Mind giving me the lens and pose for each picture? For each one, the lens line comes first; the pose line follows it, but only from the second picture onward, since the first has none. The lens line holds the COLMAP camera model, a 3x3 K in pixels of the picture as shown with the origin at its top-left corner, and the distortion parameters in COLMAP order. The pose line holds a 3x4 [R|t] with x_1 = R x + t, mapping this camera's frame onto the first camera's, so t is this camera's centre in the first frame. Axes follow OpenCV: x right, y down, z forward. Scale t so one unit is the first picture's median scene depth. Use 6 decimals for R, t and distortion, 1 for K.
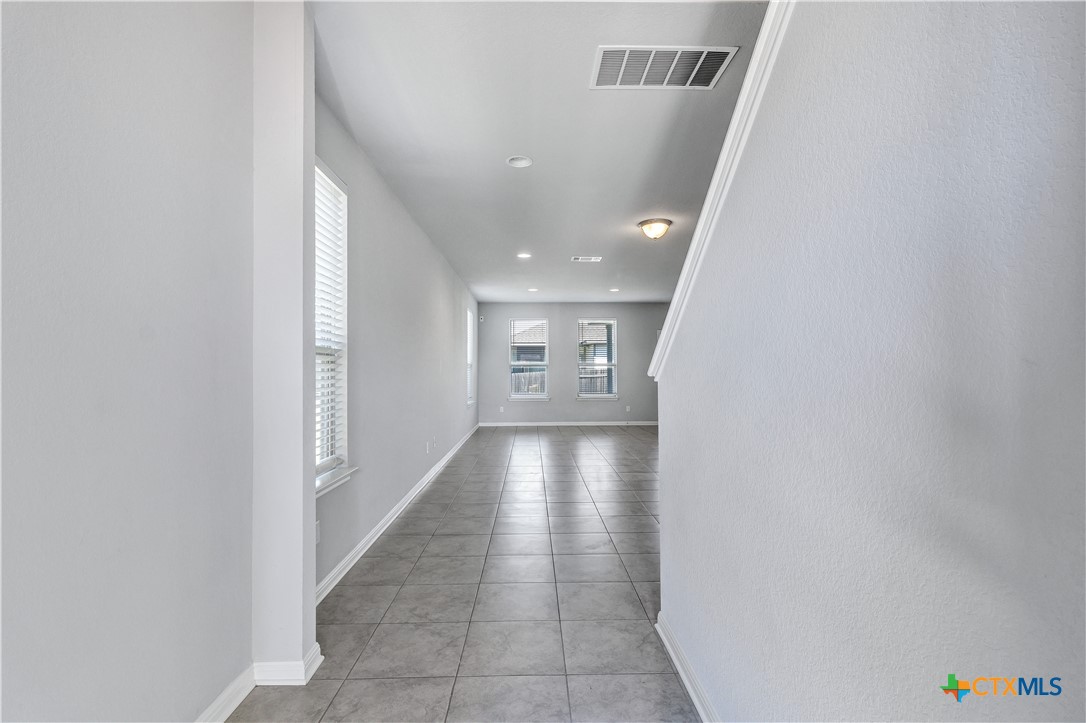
lens RADIAL K [[514.3, 0, 549.4], [0, 514.3, 352.7], [0, 0, 1]] dist [0.003455, 0.000795]
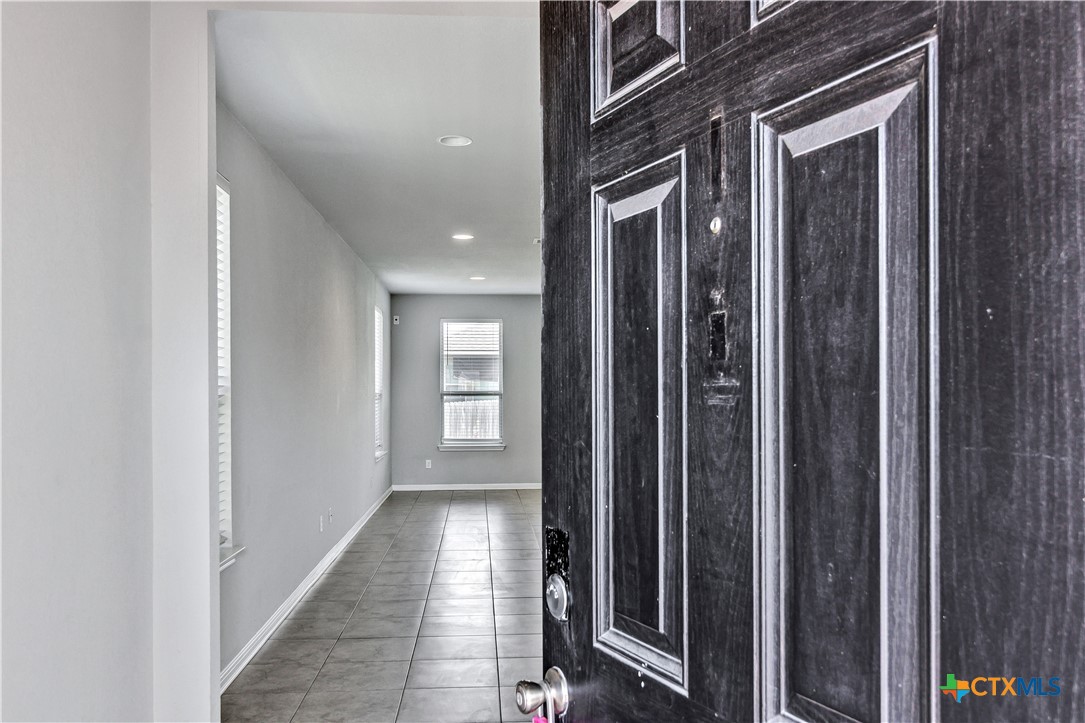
lens RADIAL K [[907.4, 0, 542.5], [0, 907.4, 361.5], [0, 0, 1]] dist [0.009147, 0.002513]
pose [[0.999393, 0.000629, 0.034820, 0.017810], [-0.000738, 0.999995, 0.003133, -0.039454], [-0.034818, -0.003157, 0.999389, -0.247987]]
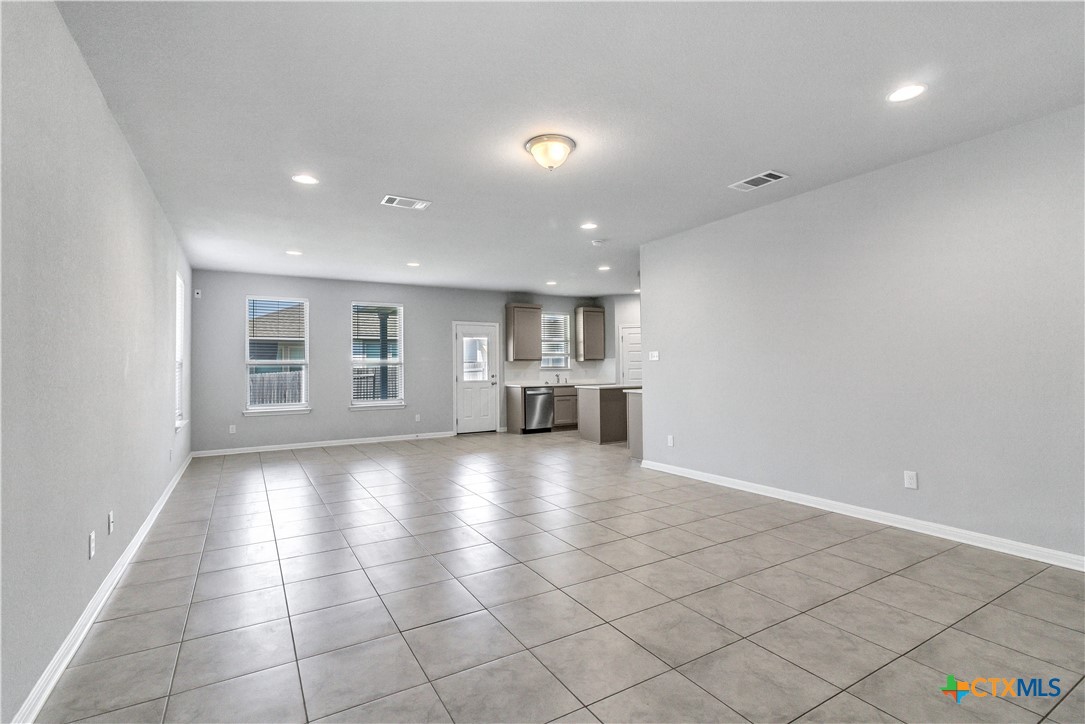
lens RADIAL K [[503.8, 0, 543.3], [0, 503.8, 350.7], [0, 0, 1]] dist [-0.003034, -0.000356]
pose [[0.876051, 0.010335, 0.482107, -0.114916], [-0.008642, 0.999946, -0.005731, 0.015928], [-0.482140, 0.000855, 0.876094, 0.466513]]
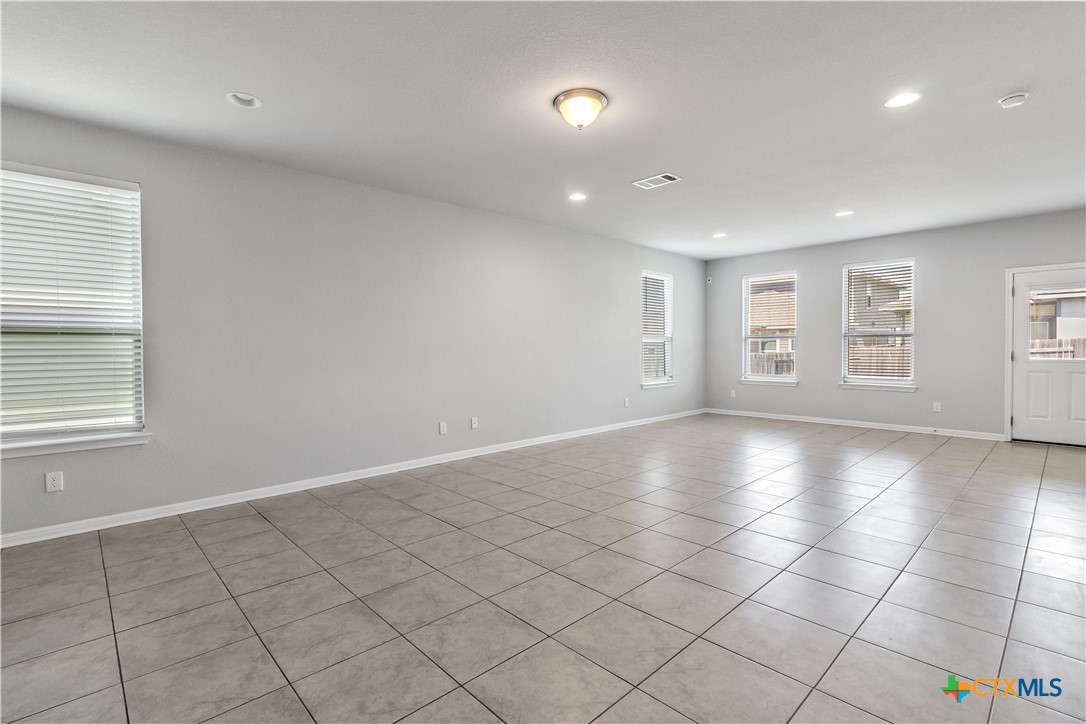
lens RADIAL K [[504.3, 0, 543.8], [0, 504.3, 350.7], [0, 0, 1]] dist [-0.003034, -0.000356]
pose [[0.663362, 0.004233, -0.748287, 0.652841], [0.032167, 0.998898, 0.034167, 0.020609], [0.747607, -0.046736, 0.662495, 0.594595]]
